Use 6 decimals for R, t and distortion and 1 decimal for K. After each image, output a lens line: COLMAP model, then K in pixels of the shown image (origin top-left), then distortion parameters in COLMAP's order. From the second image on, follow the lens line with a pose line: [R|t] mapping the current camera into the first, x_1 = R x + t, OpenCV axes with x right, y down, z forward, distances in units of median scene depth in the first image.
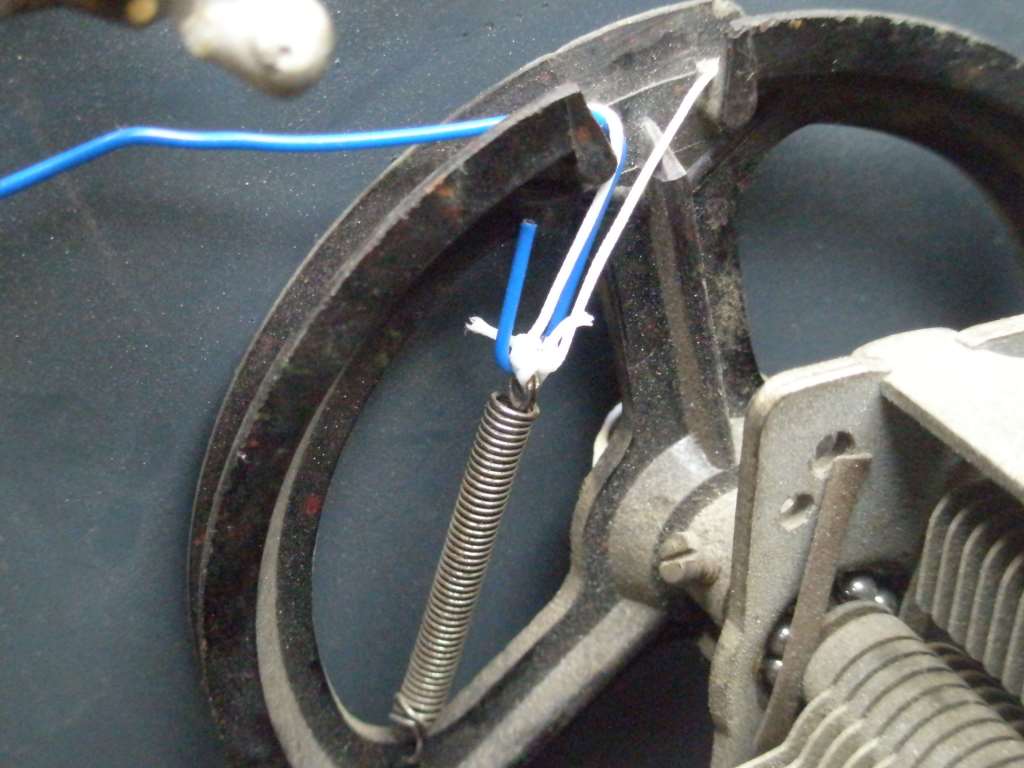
lens RADIAL K [[1388.3, 0, 512.0], [0, 1388.3, 384.0], [0, 0, 1]] dist [0.004120, -0.069223]
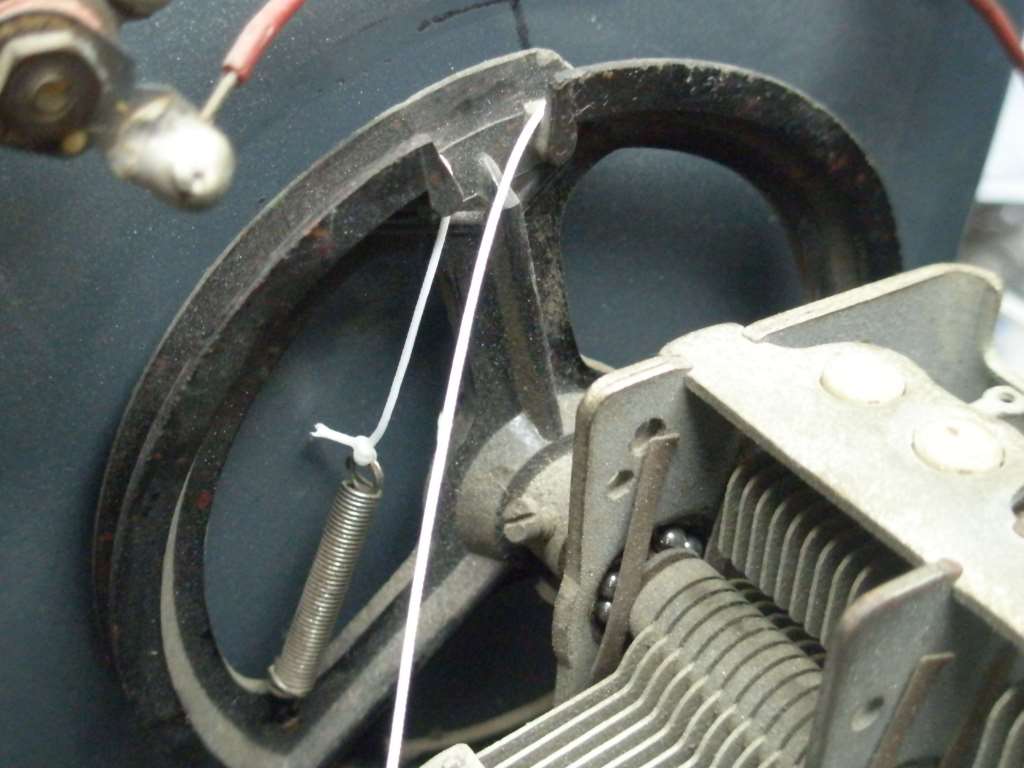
lens RADIAL K [[1388.3, 0, 512.0], [0, 1388.3, 384.0], [0, 0, 1]] dist [0.004120, -0.069223]
pose [[0.985991, -0.051313, 0.158710, -0.071804], [0.039346, 0.996204, 0.077648, -0.086713], [-0.162092, -0.070315, 0.984267, -0.154916]]
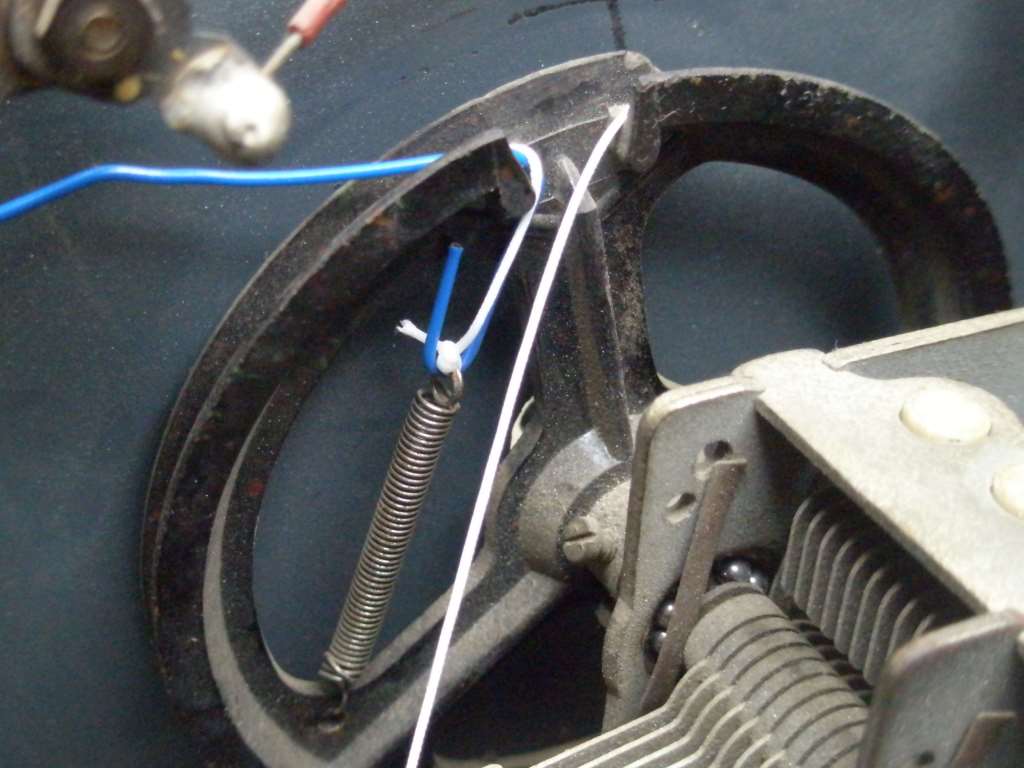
lens RADIAL K [[1388.3, 0, 512.0], [0, 1388.3, 384.0], [0, 0, 1]] dist [0.004120, -0.069223]
pose [[0.997899, 0.026858, 0.058953, -0.005781], [-0.029600, 0.998496, 0.046147, -0.055666], [-0.057625, -0.047795, 0.997194, -0.127488]]
